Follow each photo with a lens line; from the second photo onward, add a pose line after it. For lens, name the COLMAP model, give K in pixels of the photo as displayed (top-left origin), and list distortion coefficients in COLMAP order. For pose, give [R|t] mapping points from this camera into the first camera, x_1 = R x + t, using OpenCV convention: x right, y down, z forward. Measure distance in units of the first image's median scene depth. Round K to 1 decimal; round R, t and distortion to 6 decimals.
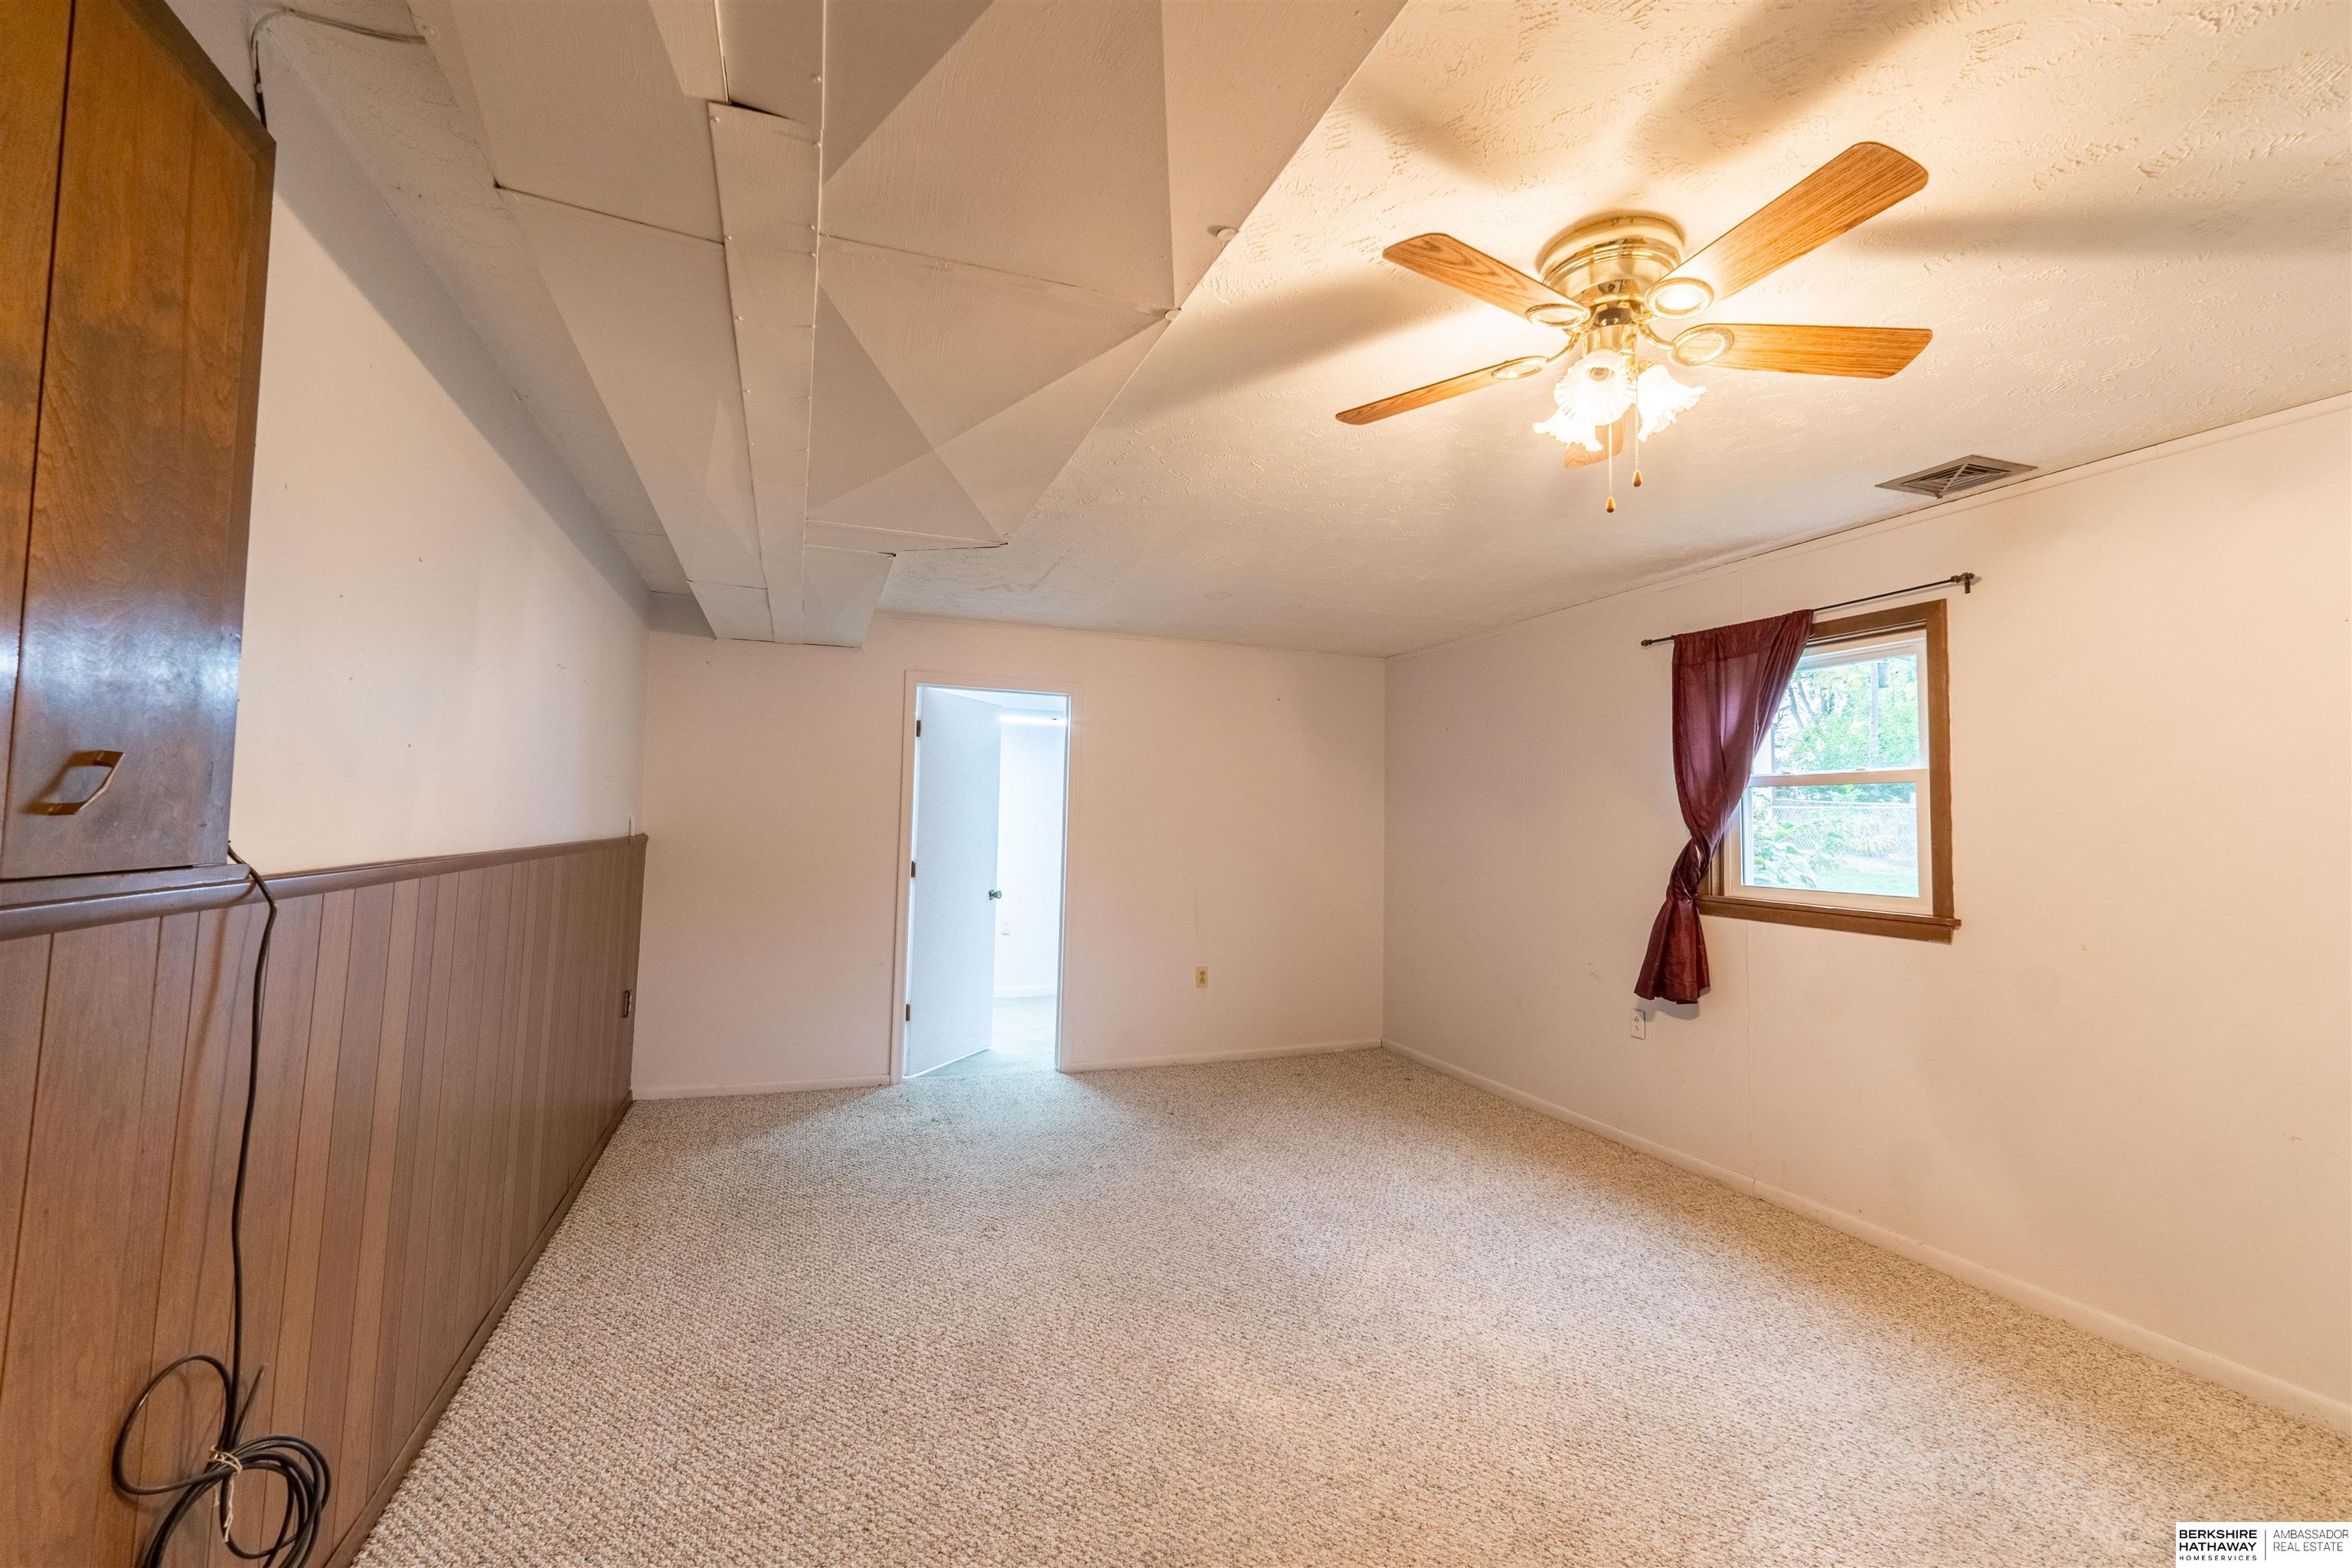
lens RADIAL K [[989.3, 0, 1186.4], [0, 989.3, 759.1], [0, 0, 1]] dist [0.007980, -0.001468]
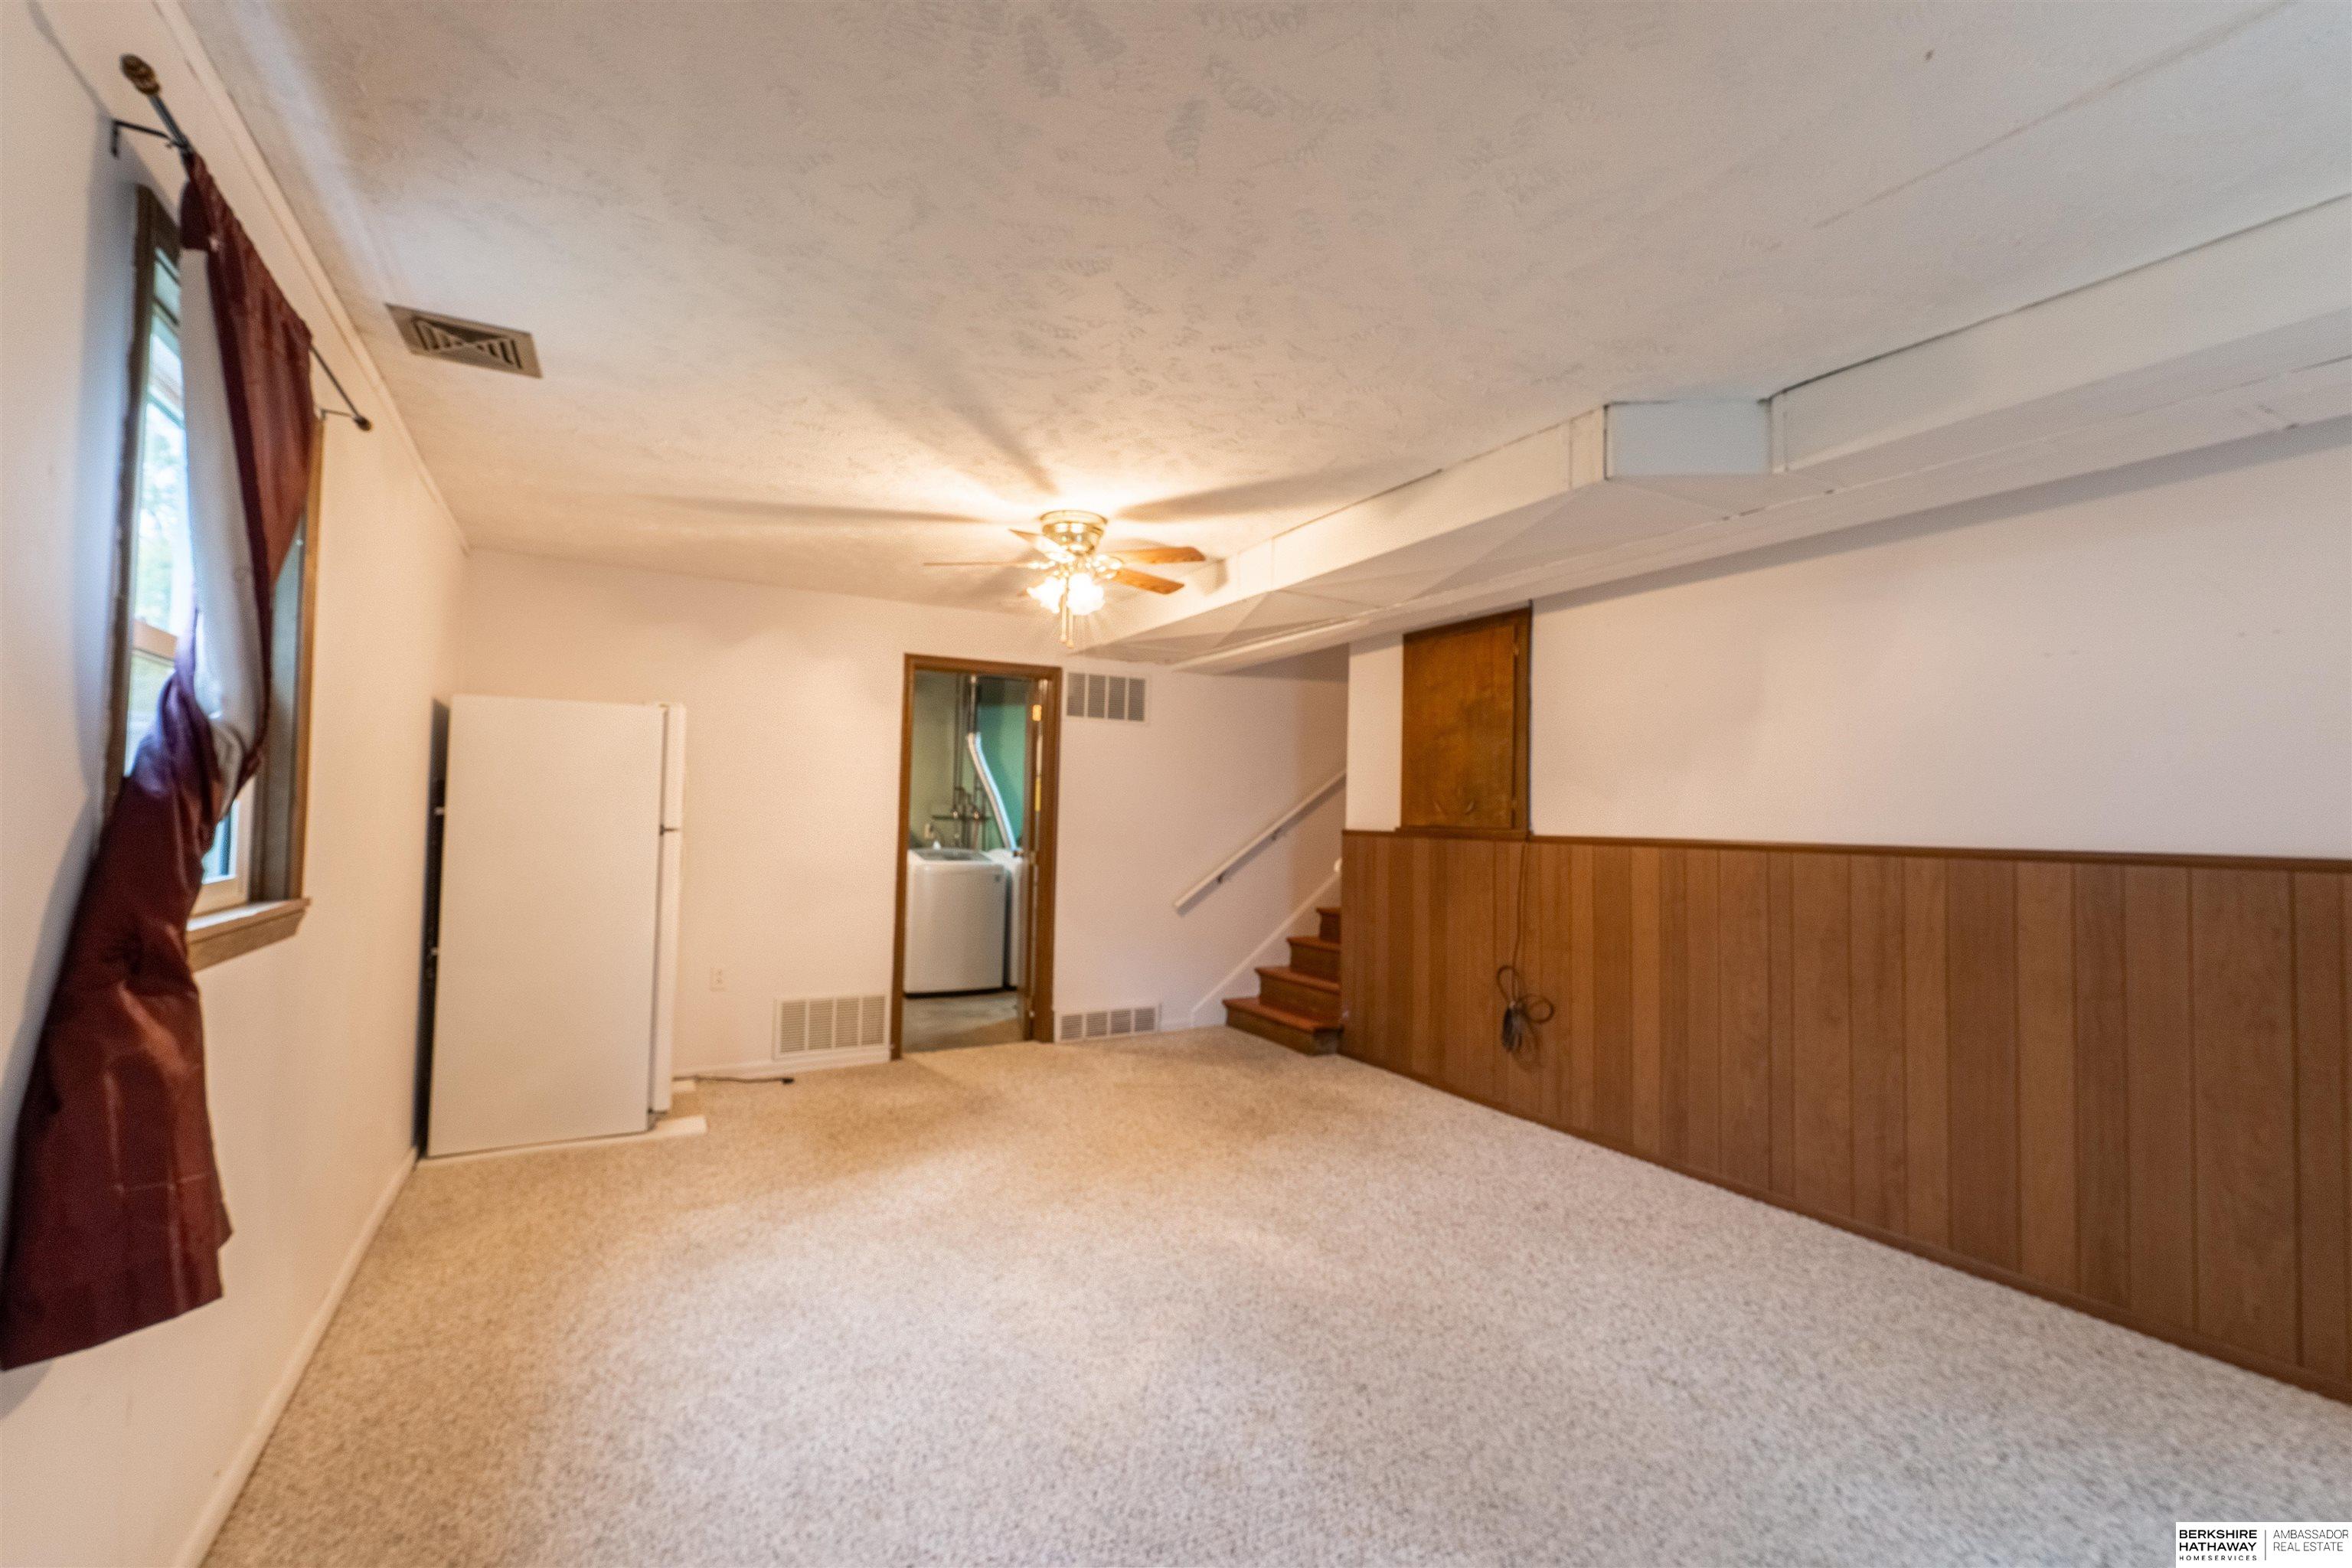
lens RADIAL K [[989.3, 0, 1173.5], [0, 989.3, 784.0], [0, 0, 1]] dist [0.007980, -0.001468]
pose [[-0.989375, -0.040169, -0.139727, 0.297379], [-0.026504, 0.994802, -0.098316, 0.144182], [0.142950, -0.093568, -0.985297, 1.857894]]
